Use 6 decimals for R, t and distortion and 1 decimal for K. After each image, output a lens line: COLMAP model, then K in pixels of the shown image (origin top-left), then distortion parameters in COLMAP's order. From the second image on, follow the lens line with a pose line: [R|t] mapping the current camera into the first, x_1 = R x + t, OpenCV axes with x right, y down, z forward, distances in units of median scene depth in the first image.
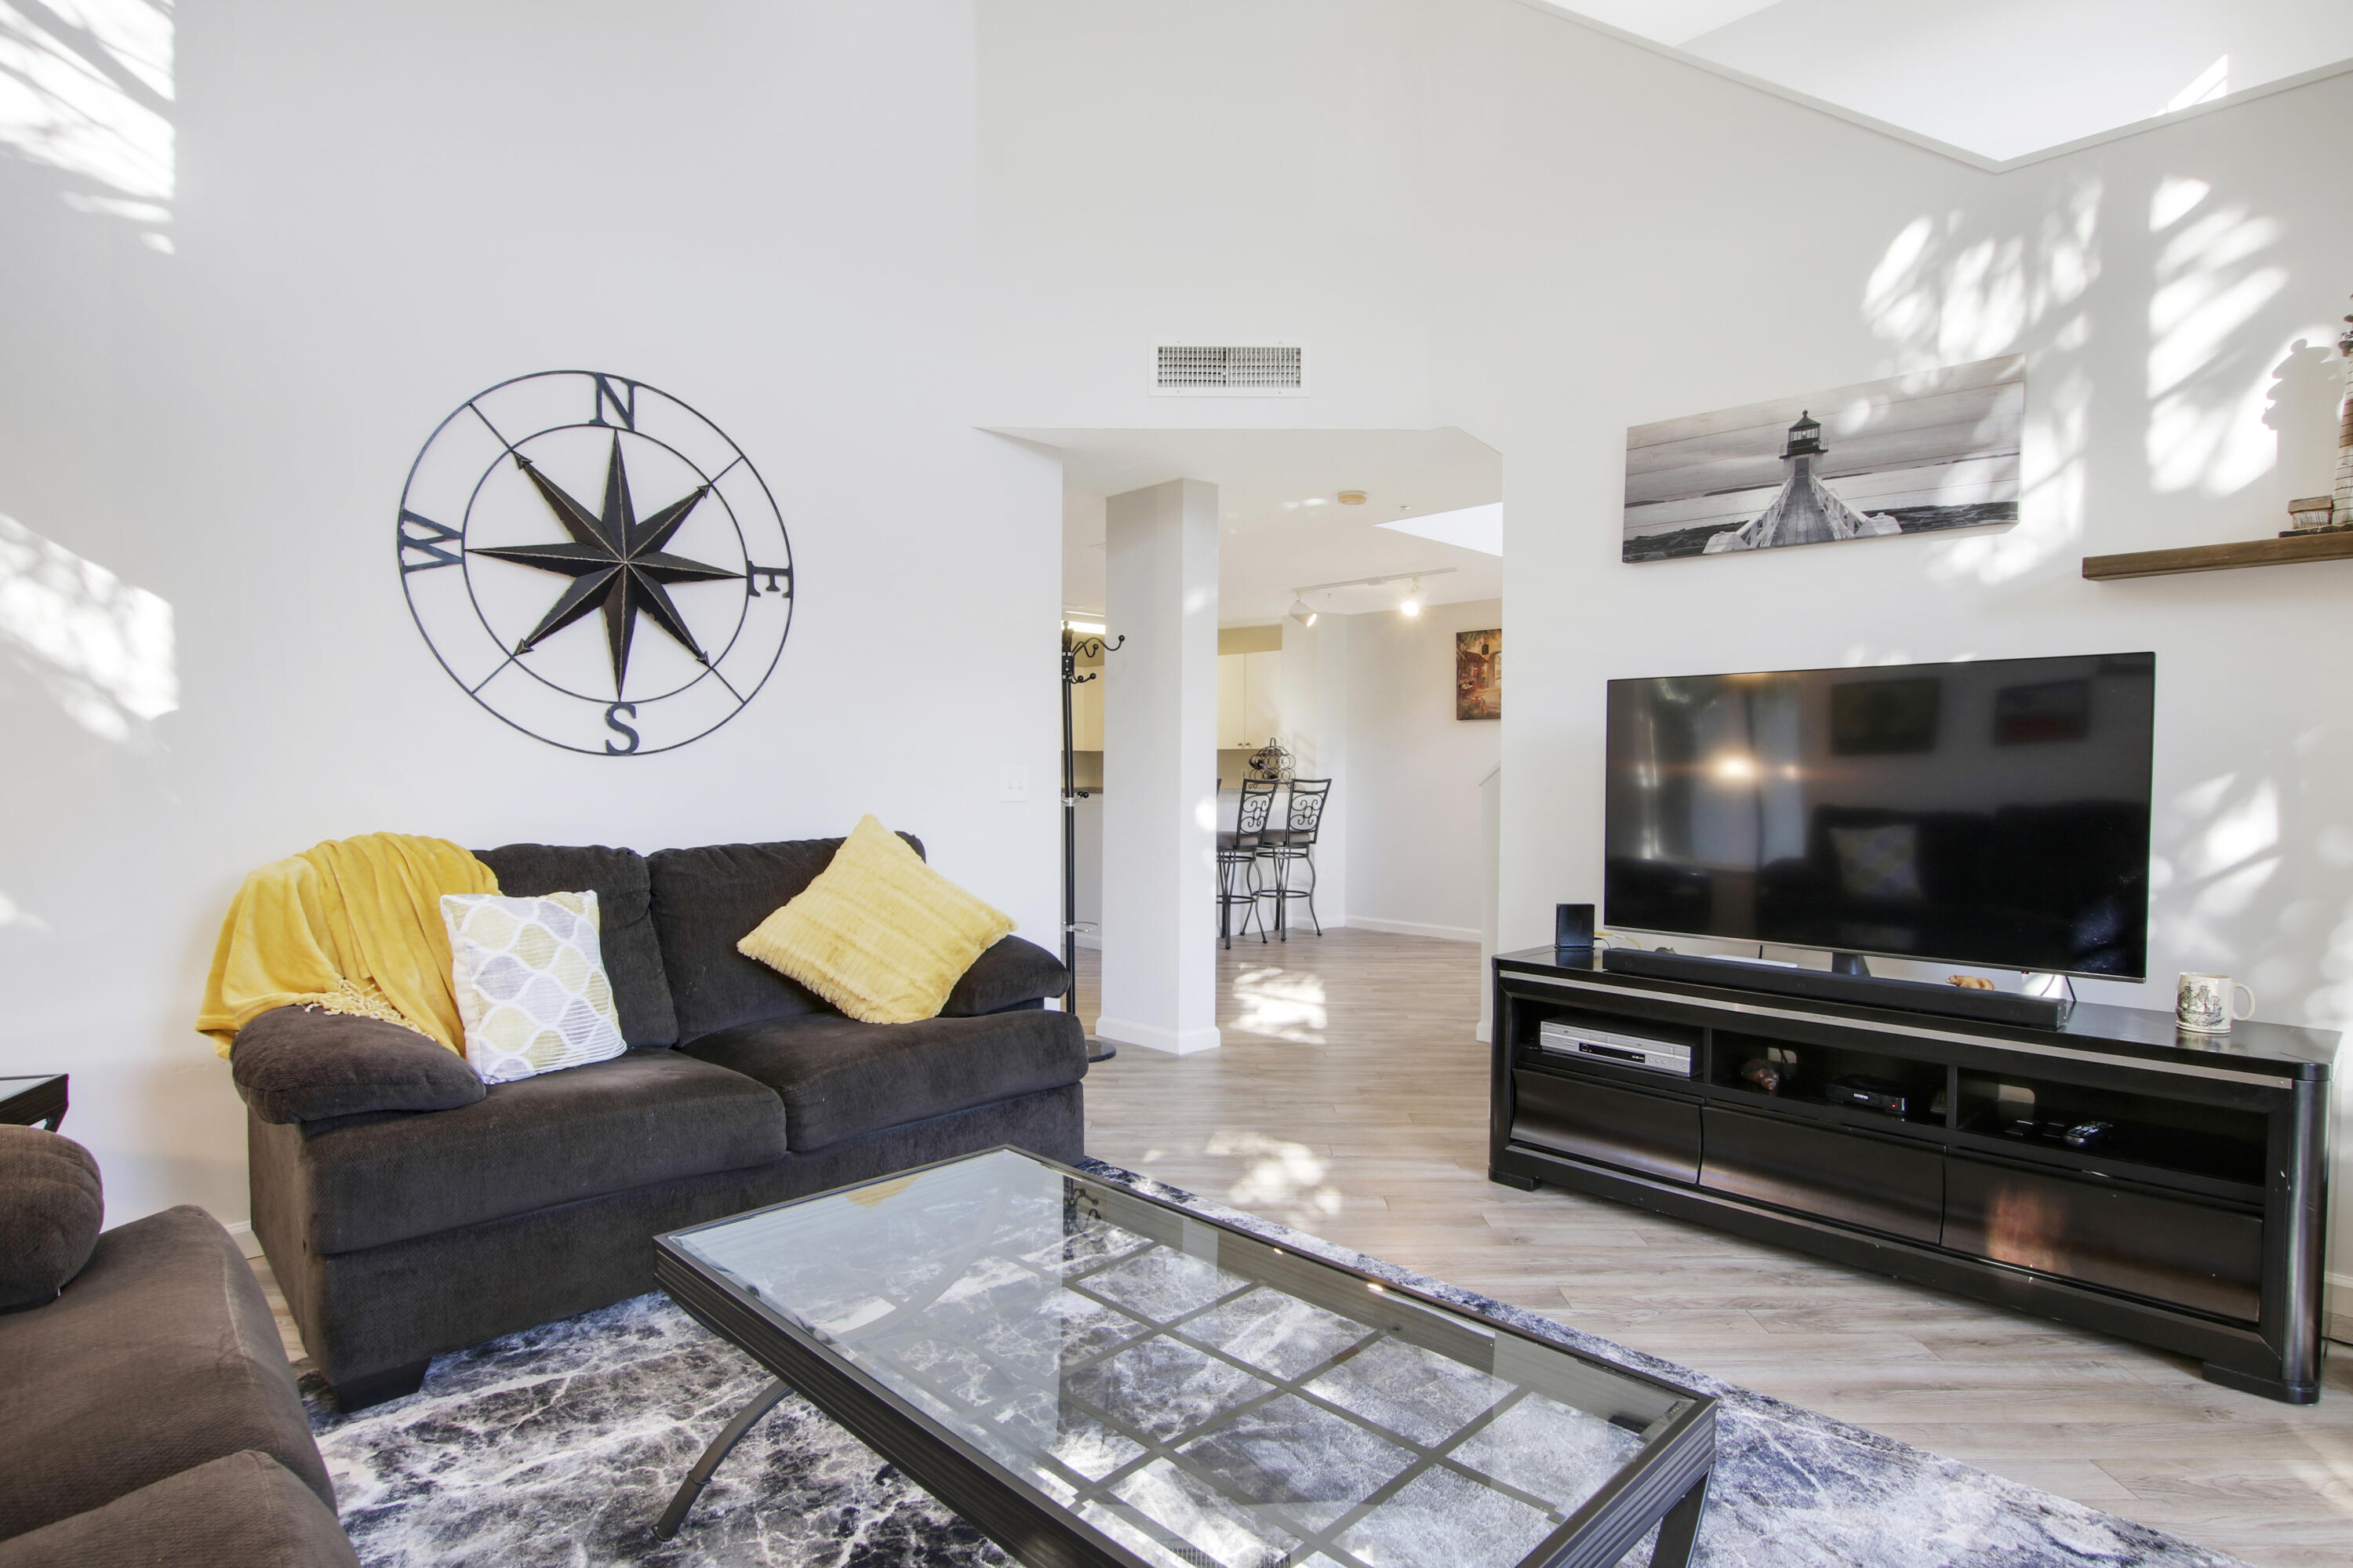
lens RADIAL K [[1236.0, 0, 1233.4], [0, 1236.0, 790.5], [0, 0, 1]] dist [0.002240, 0.000869]
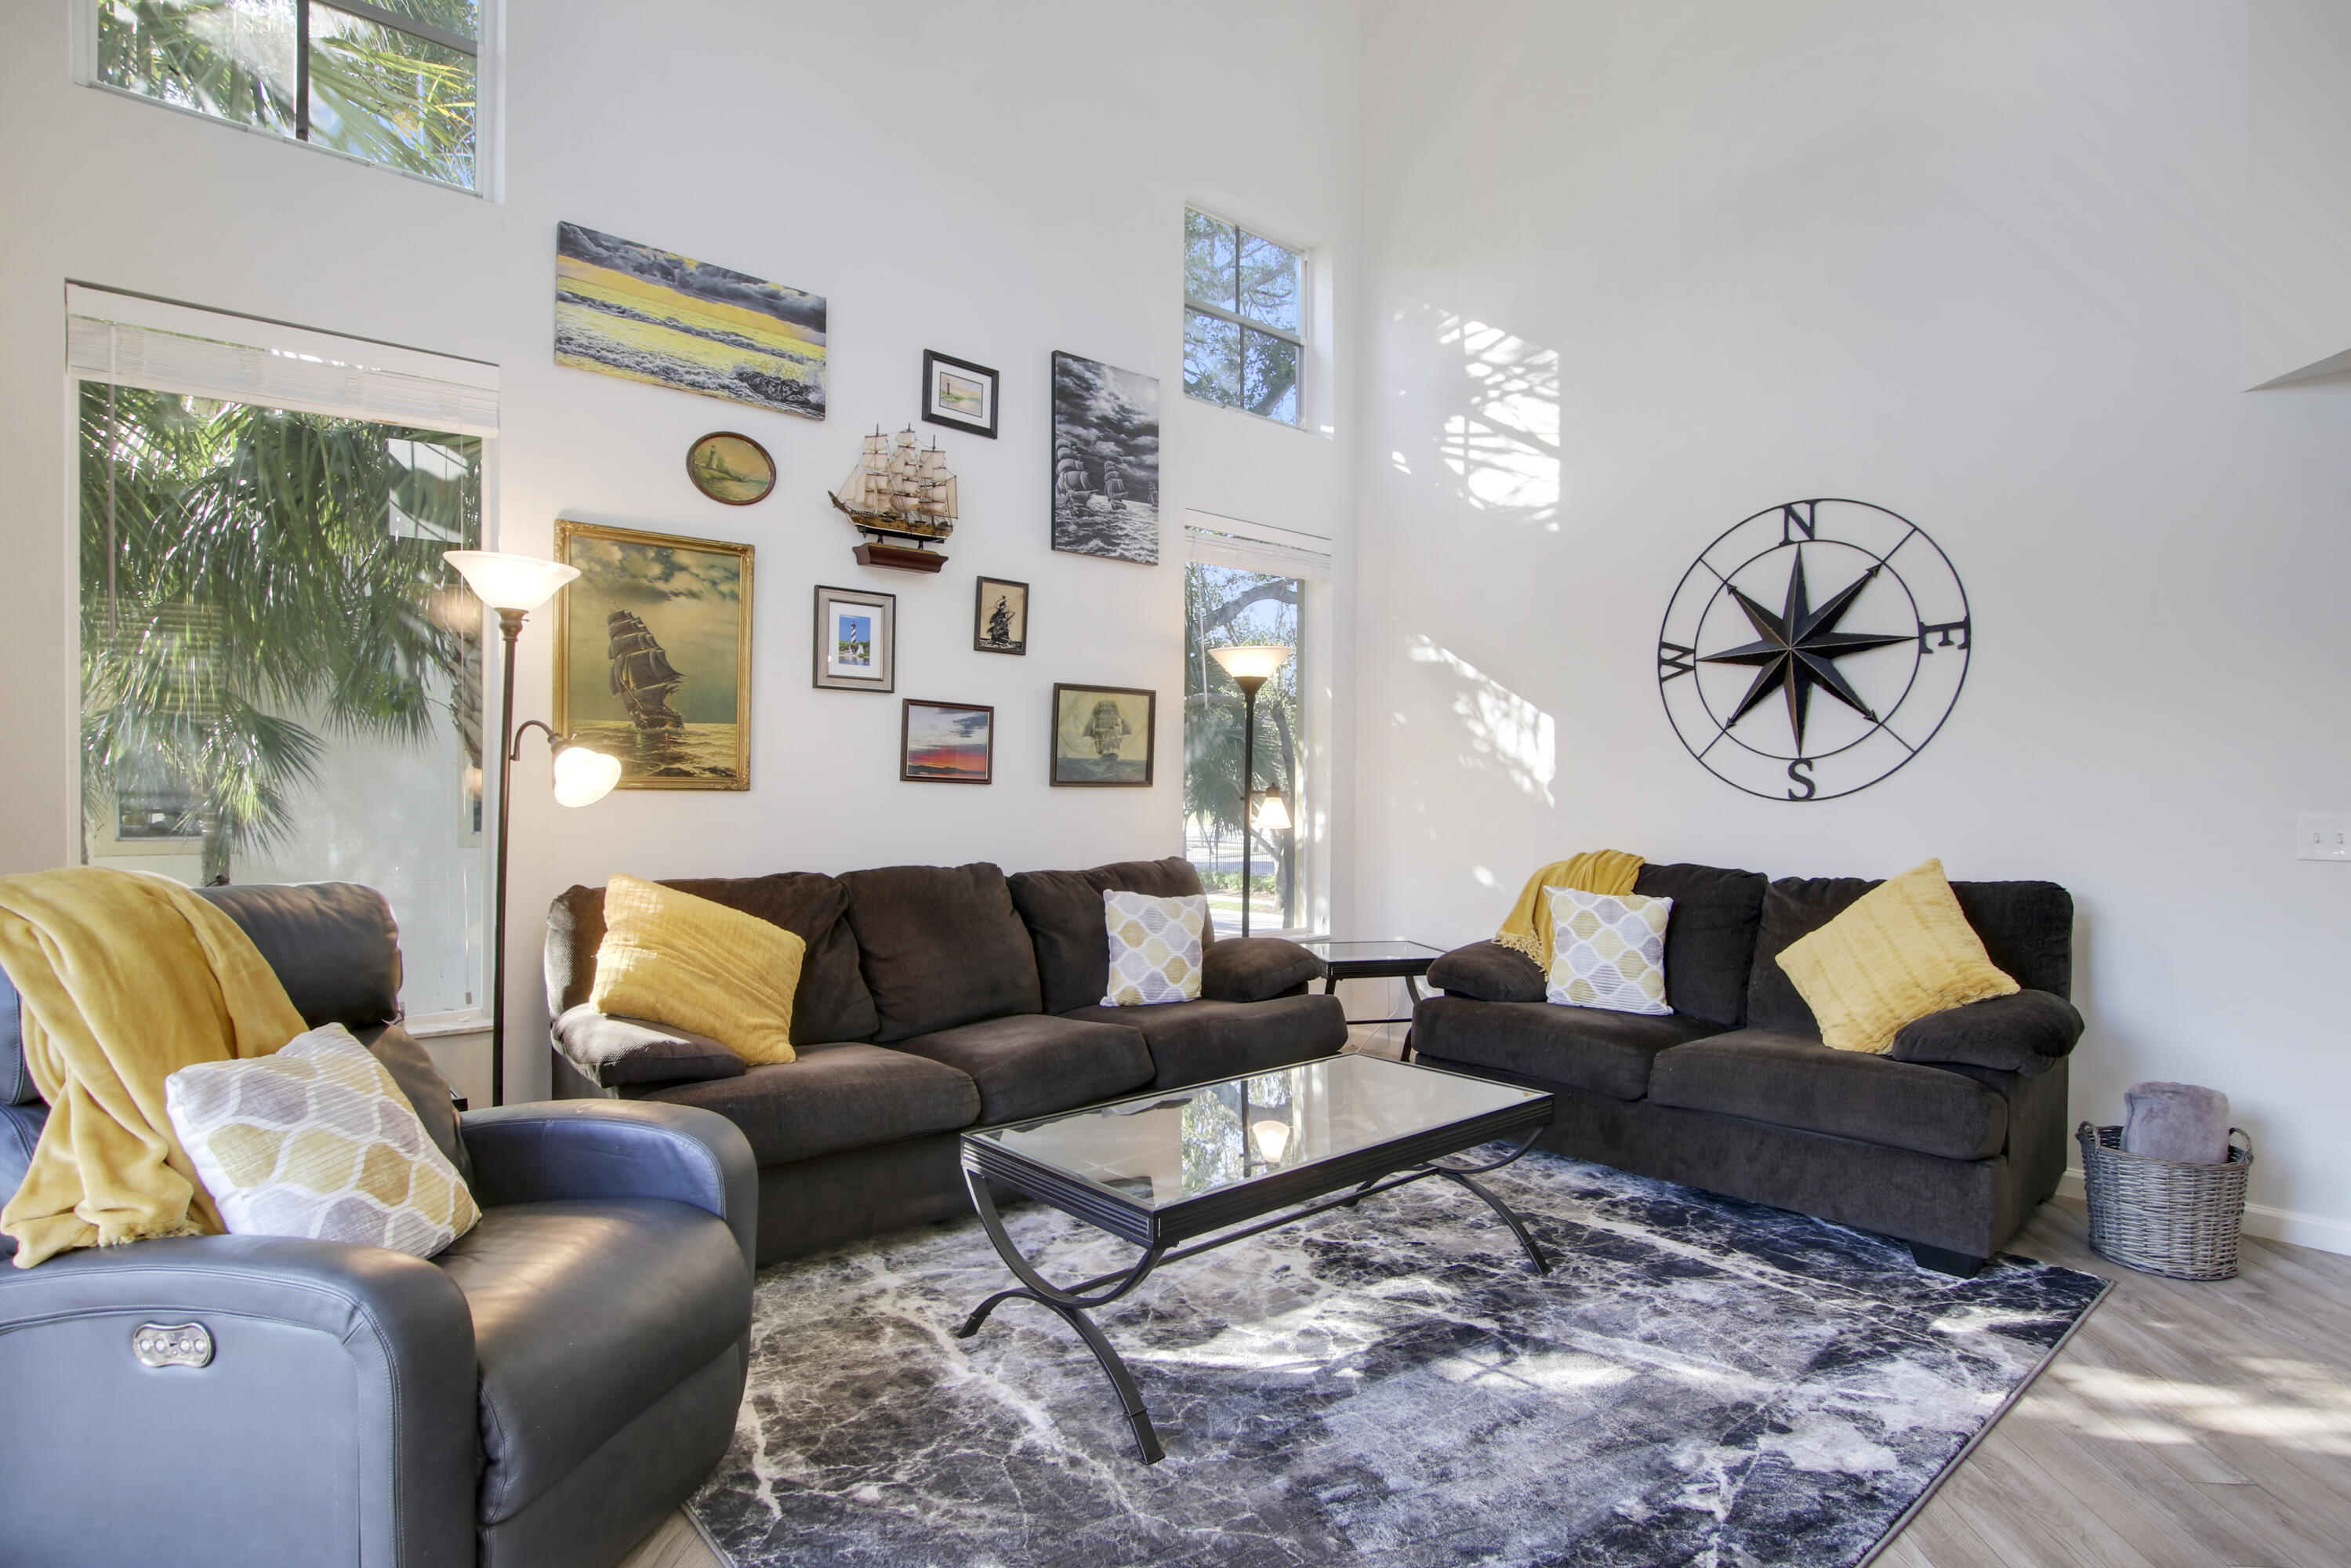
lens RADIAL K [[1224.5, 0, 1183.7], [0, 1224.5, 794.3], [0, 0, 1]] dist [-0.017976, 0.001011]
pose [[-0.083448, -0.003864, -0.996505, 0.833347], [-0.021573, 0.999765, -0.002070, -0.020328], [0.996279, 0.021325, -0.083512, 0.508093]]
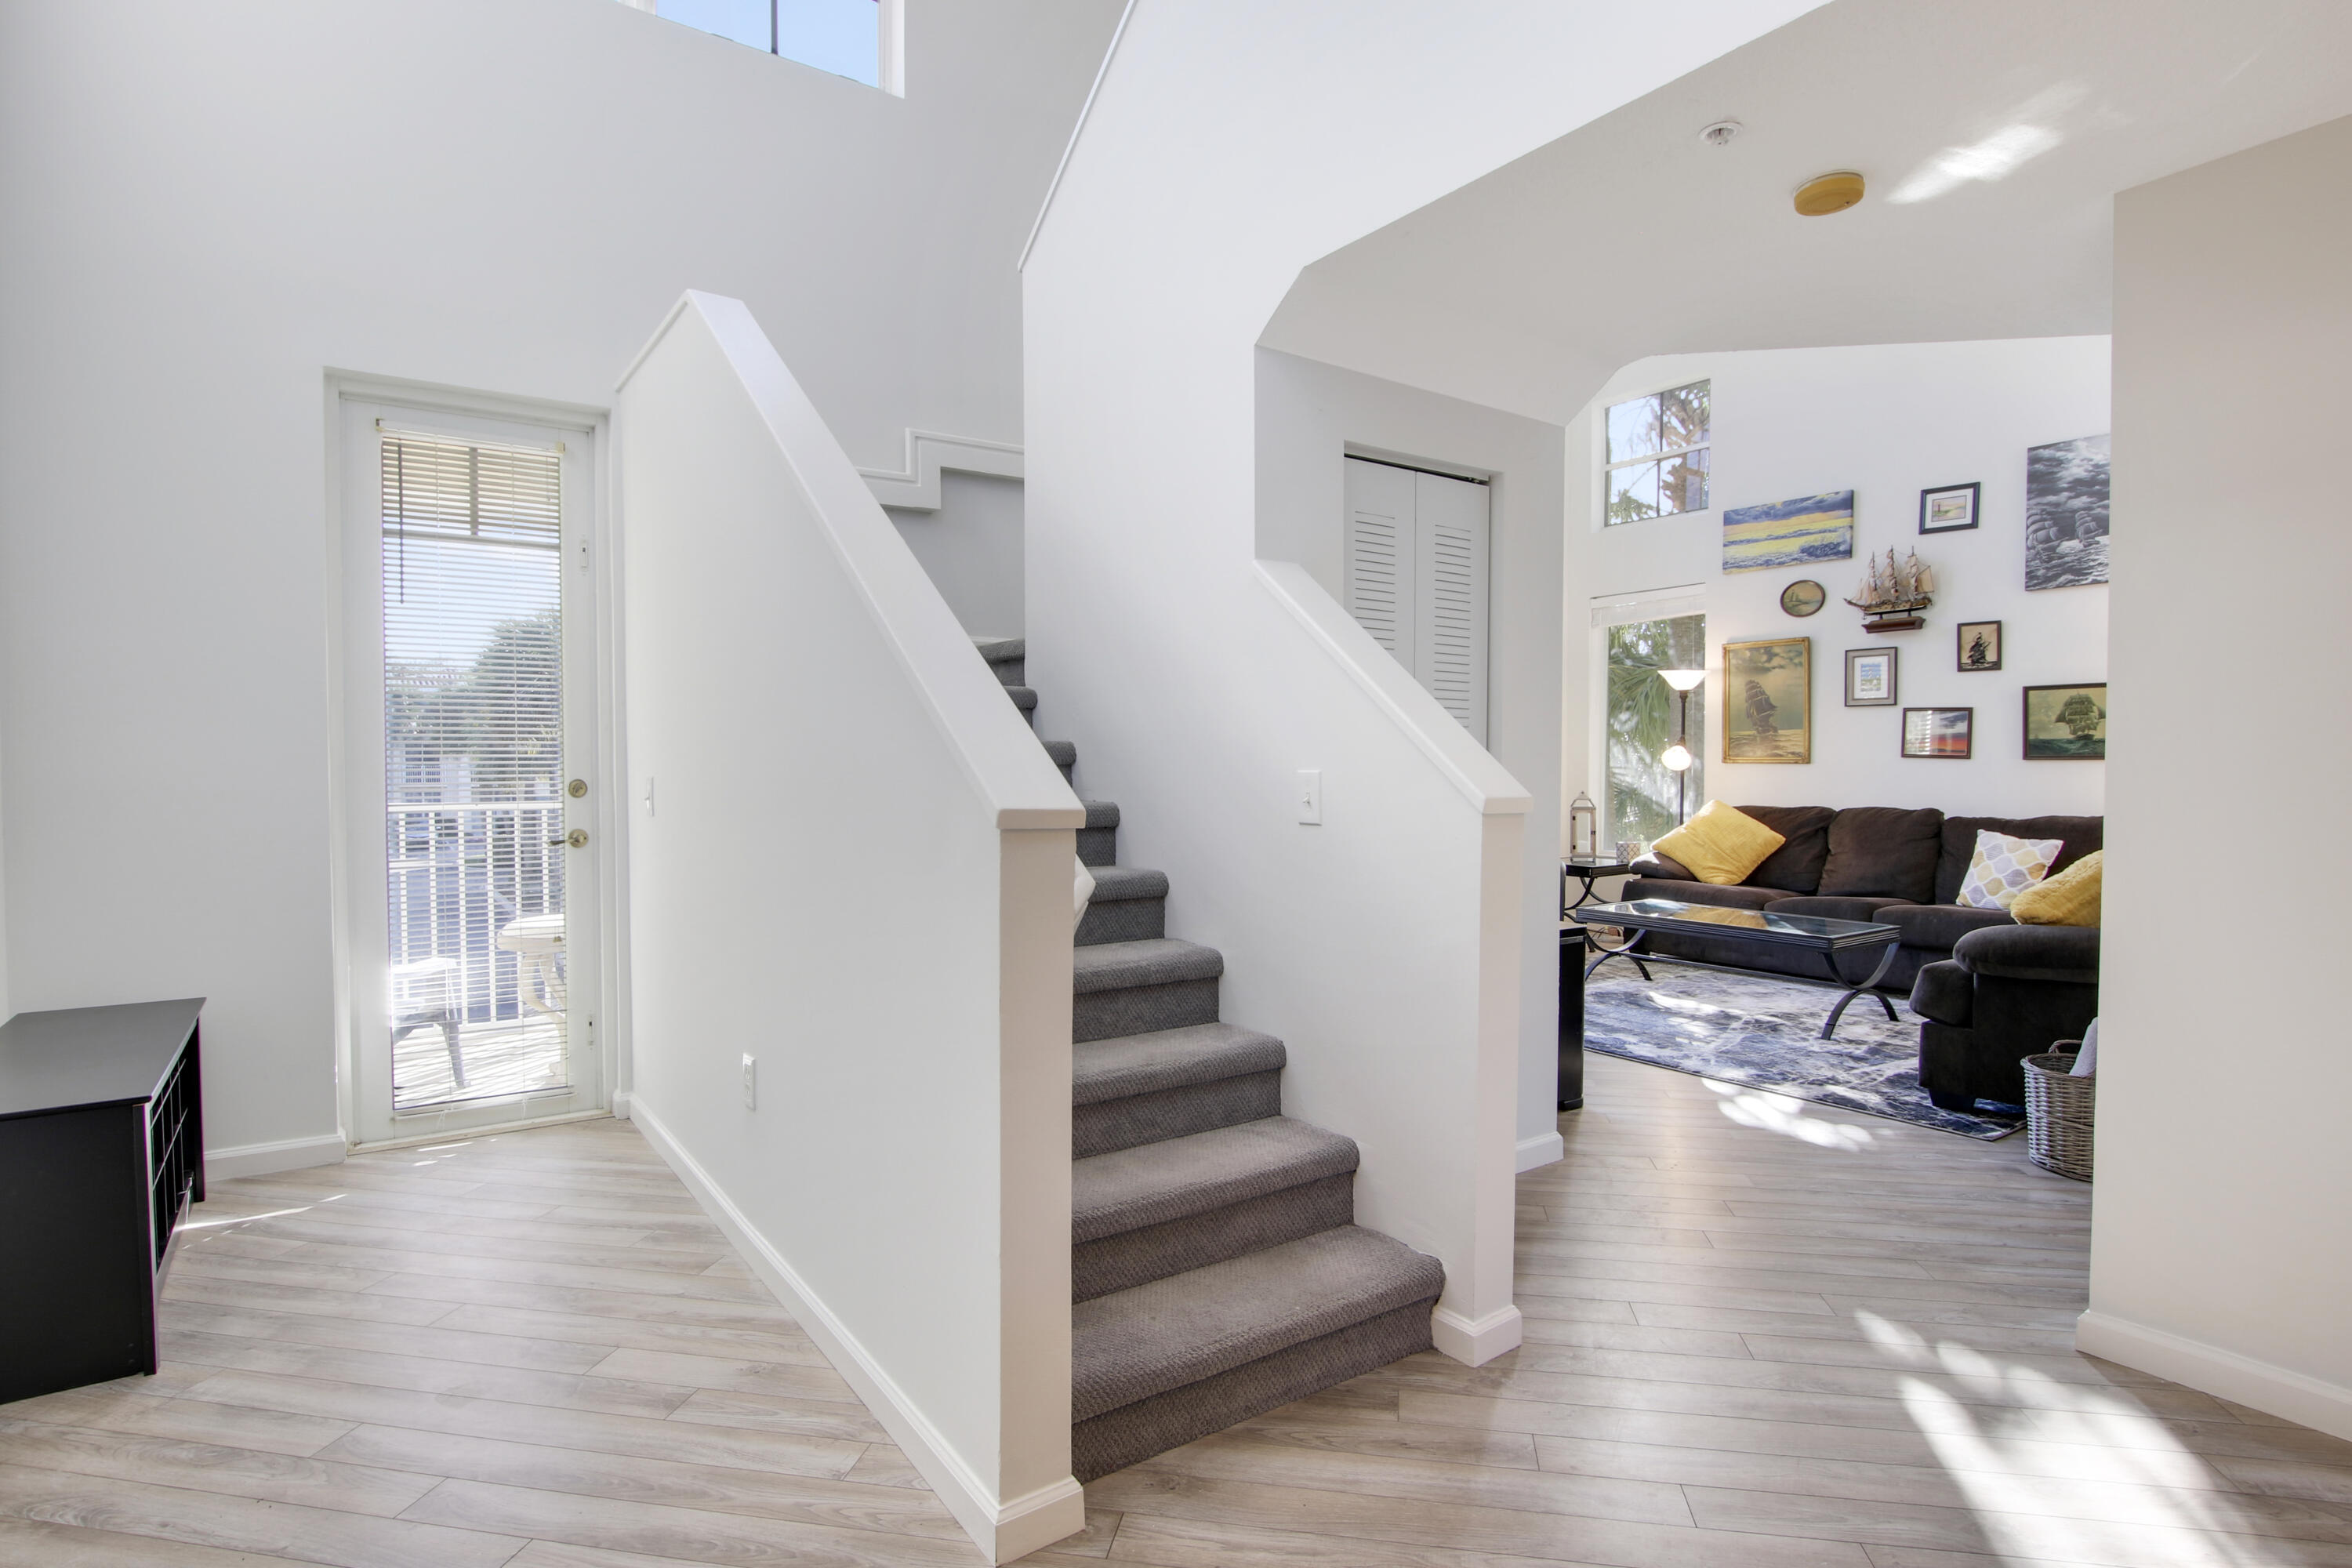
lens RADIAL K [[1200.2, 0, 1189.8], [0, 1200.2, 794.5], [0, 0, 1]] dist [-0.014629, 0.000622]
pose [[-0.980796, -0.013827, 0.194545, 0.398503], [-0.005817, 0.999114, 0.041685, -0.045065], [-0.194949, 0.039753, -0.980007, 2.367463]]
